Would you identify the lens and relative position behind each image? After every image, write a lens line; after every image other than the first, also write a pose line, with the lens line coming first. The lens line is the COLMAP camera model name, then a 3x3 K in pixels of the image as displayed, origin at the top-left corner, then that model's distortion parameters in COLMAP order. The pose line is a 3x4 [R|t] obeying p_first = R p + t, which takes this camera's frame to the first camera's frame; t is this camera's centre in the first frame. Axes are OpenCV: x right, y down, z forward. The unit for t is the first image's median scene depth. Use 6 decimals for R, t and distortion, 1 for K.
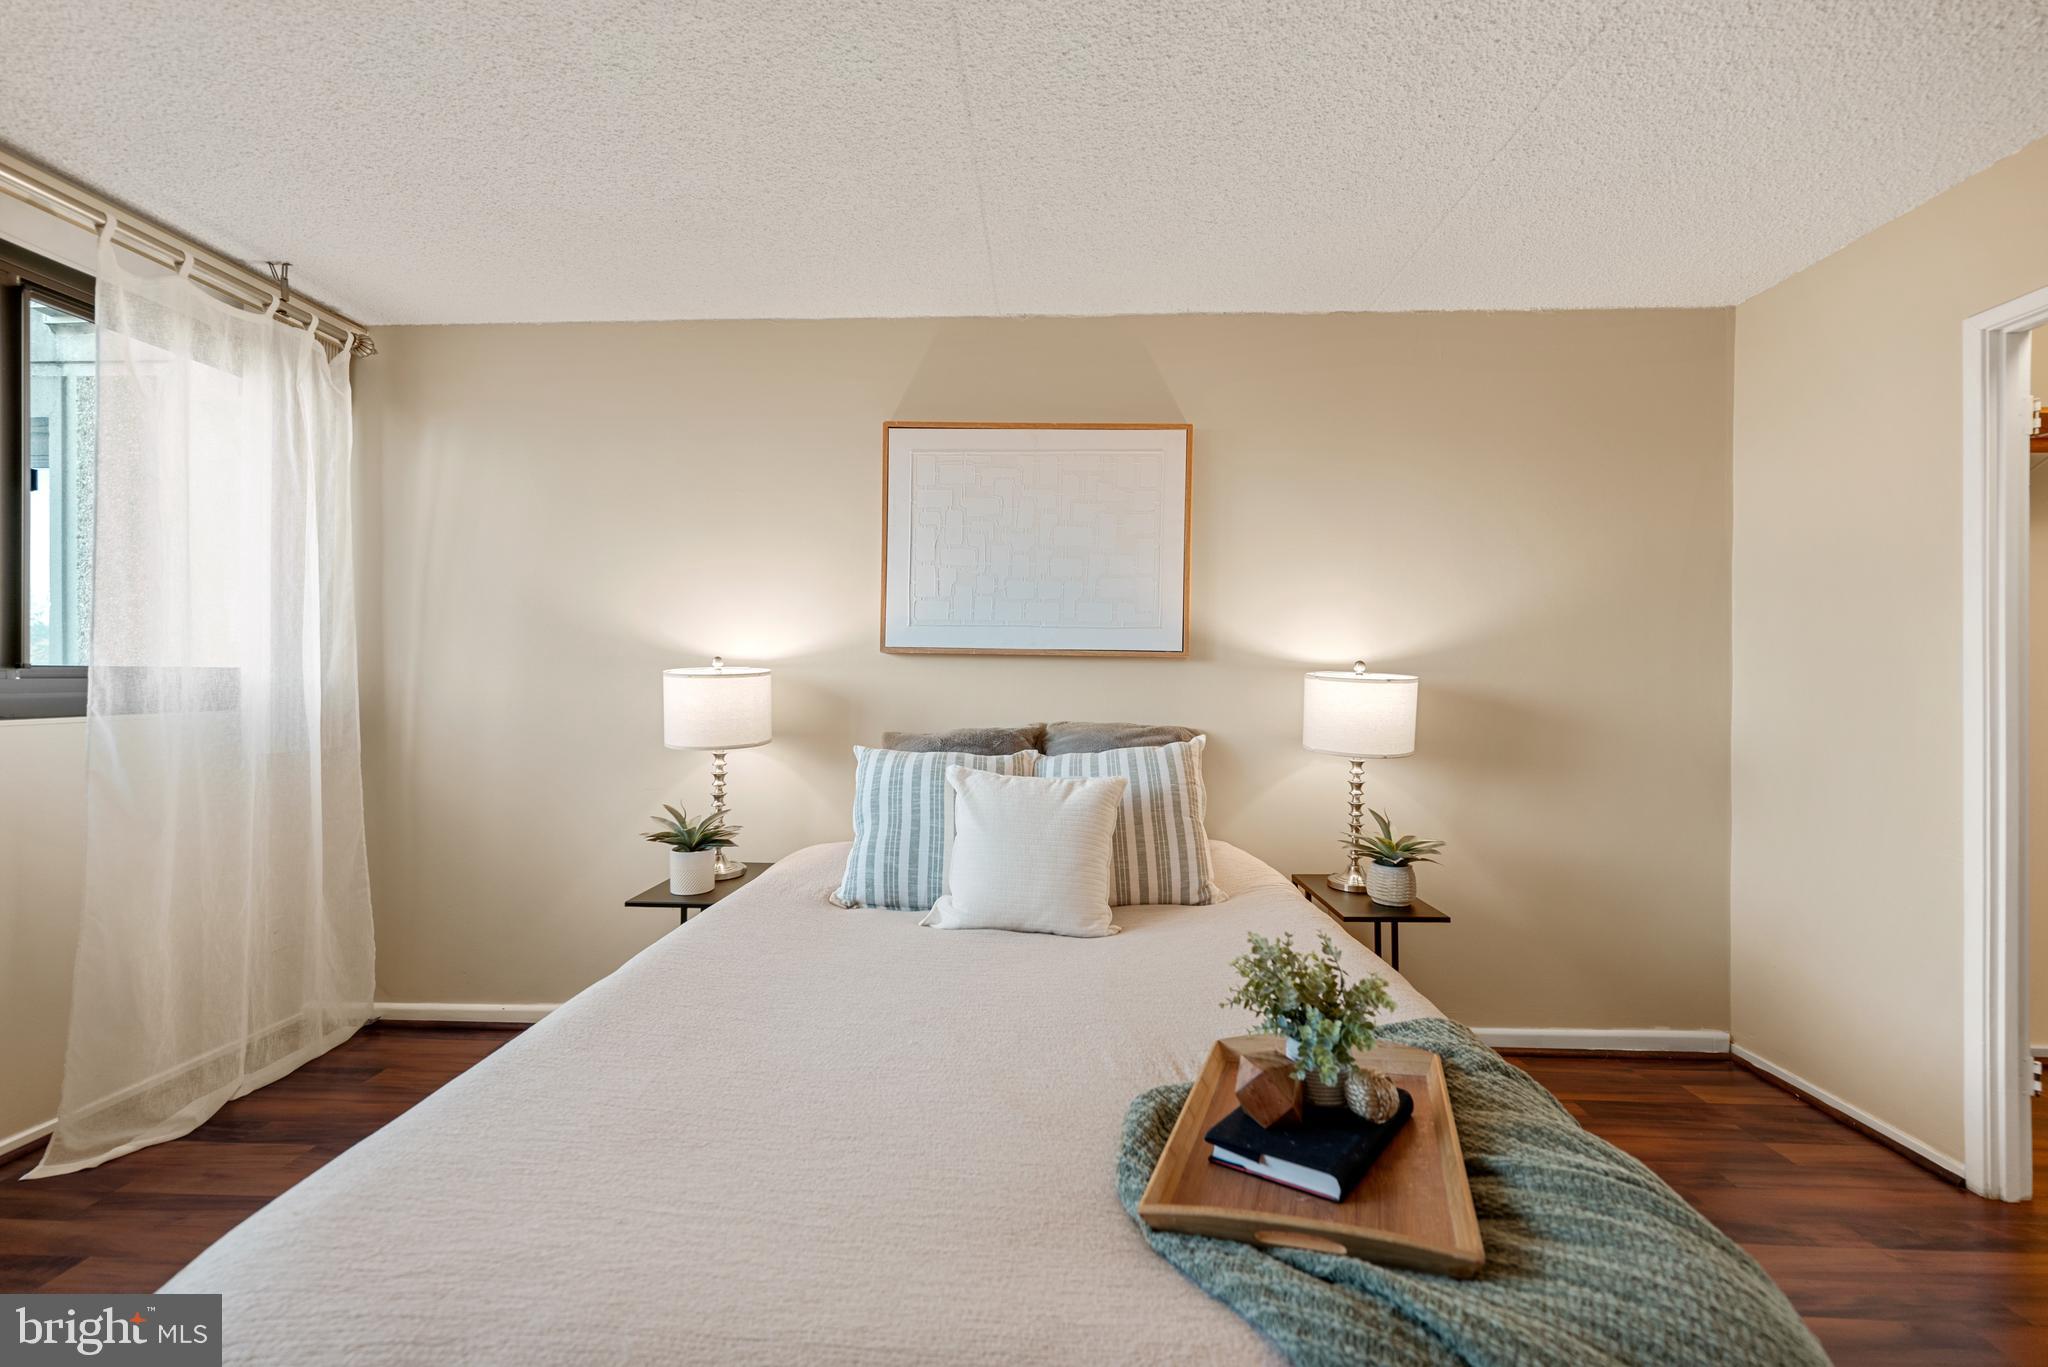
lens RADIAL K [[821.4, 0, 1024.5], [0, 821.4, 681.0], [0, 0, 1]] dist [-0.003425, 0.001136]
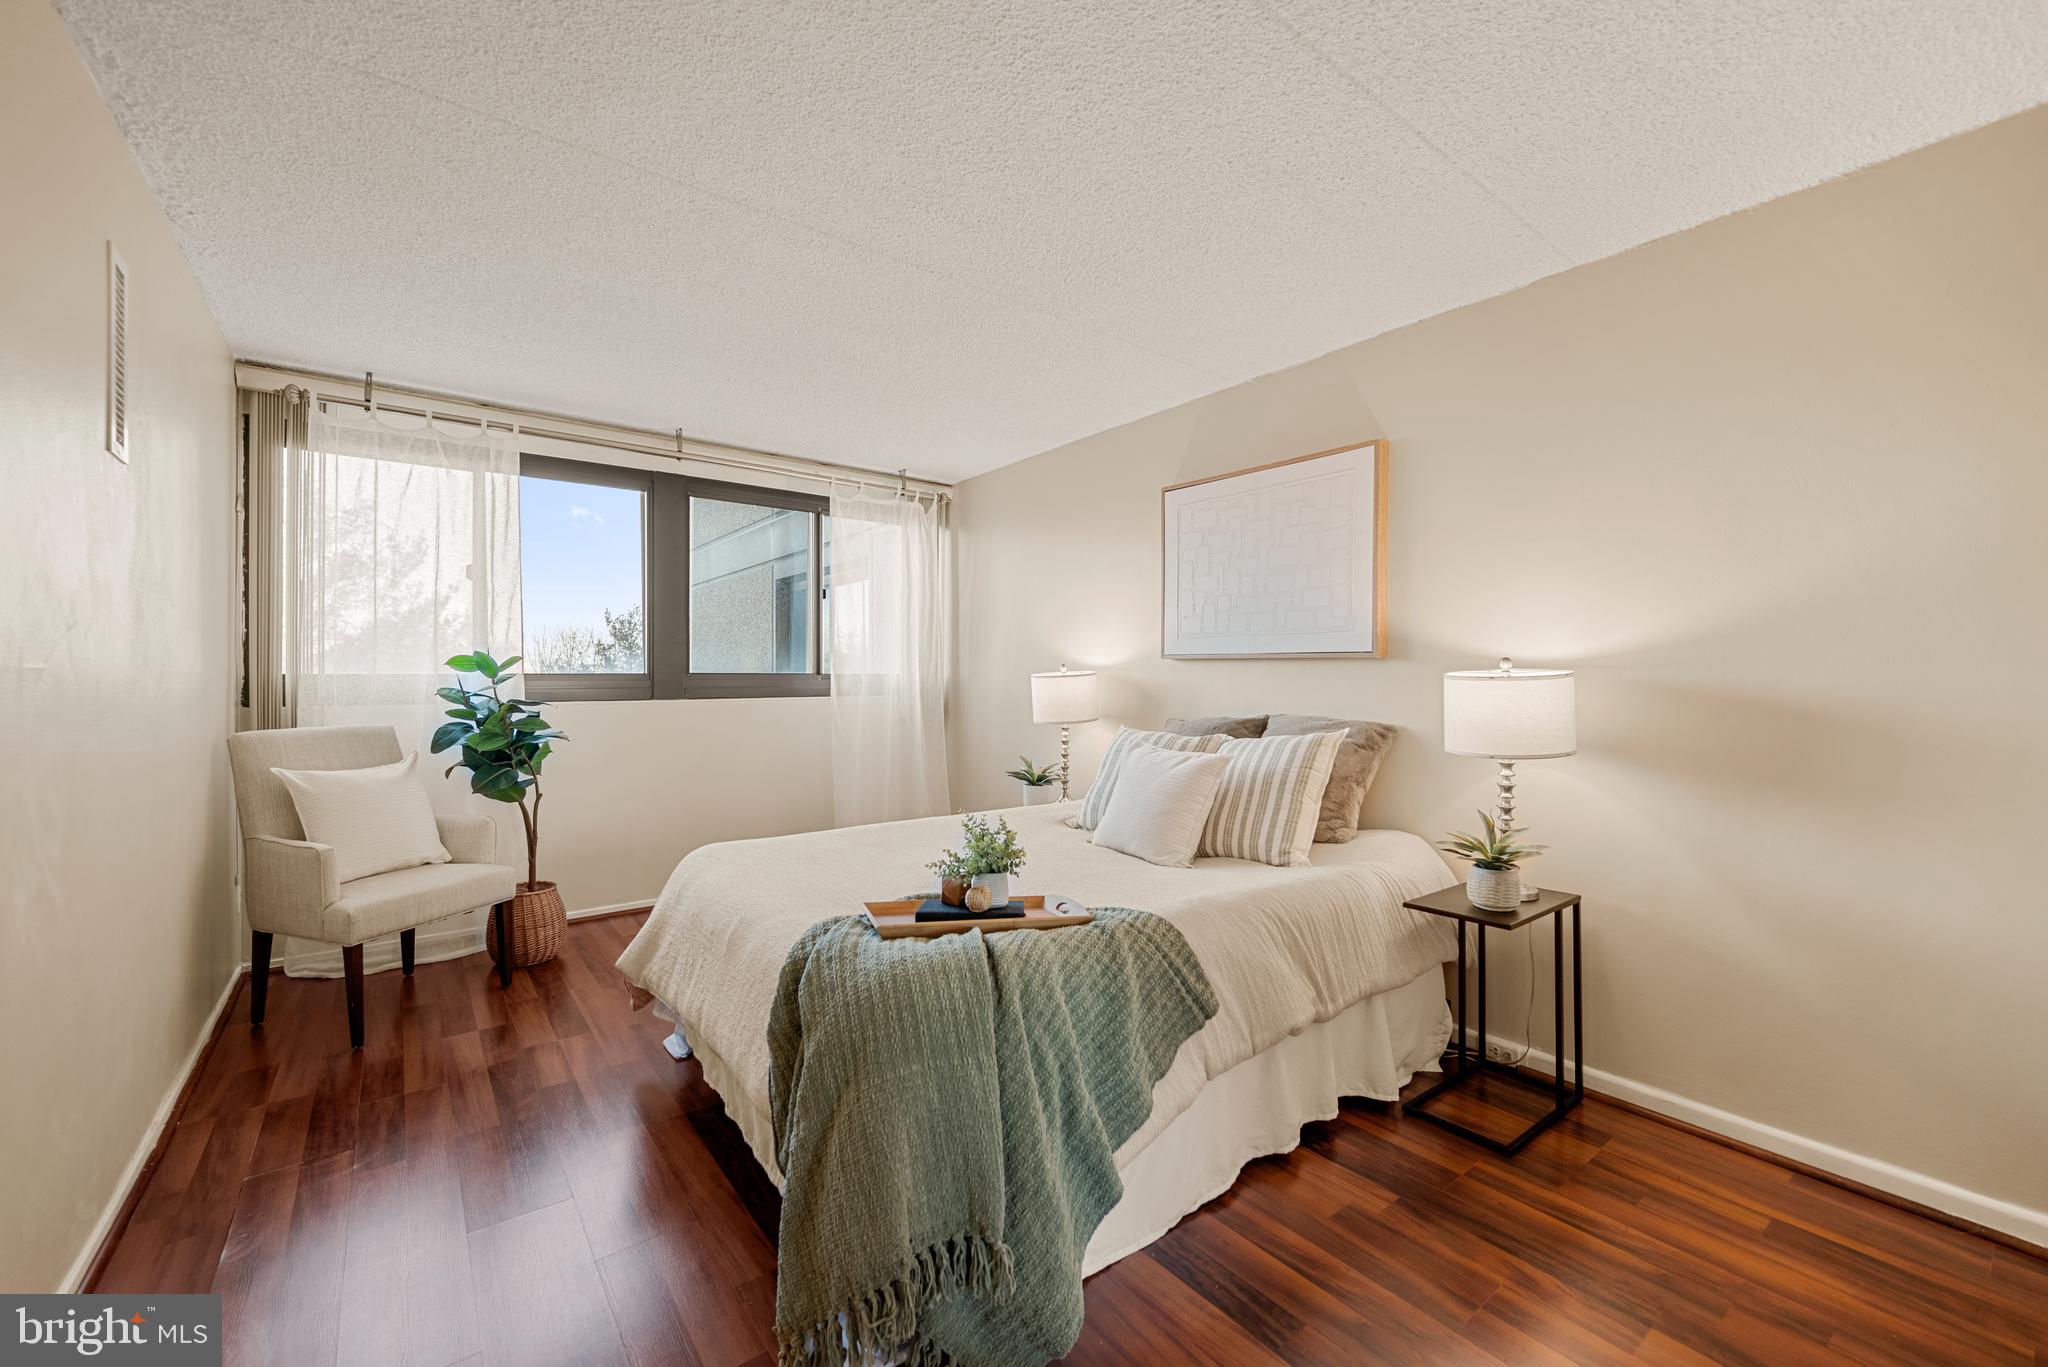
lens RADIAL K [[821.4, 0, 1020.3], [0, 821.4, 676.5], [0, 0, 1]] dist [-0.003425, 0.001136]
pose [[0.636609, -0.006156, -0.771162, 0.738391], [-0.000148, 0.999967, -0.008104, 0.005572], [0.771187, 0.005273, 0.636587, -0.039912]]
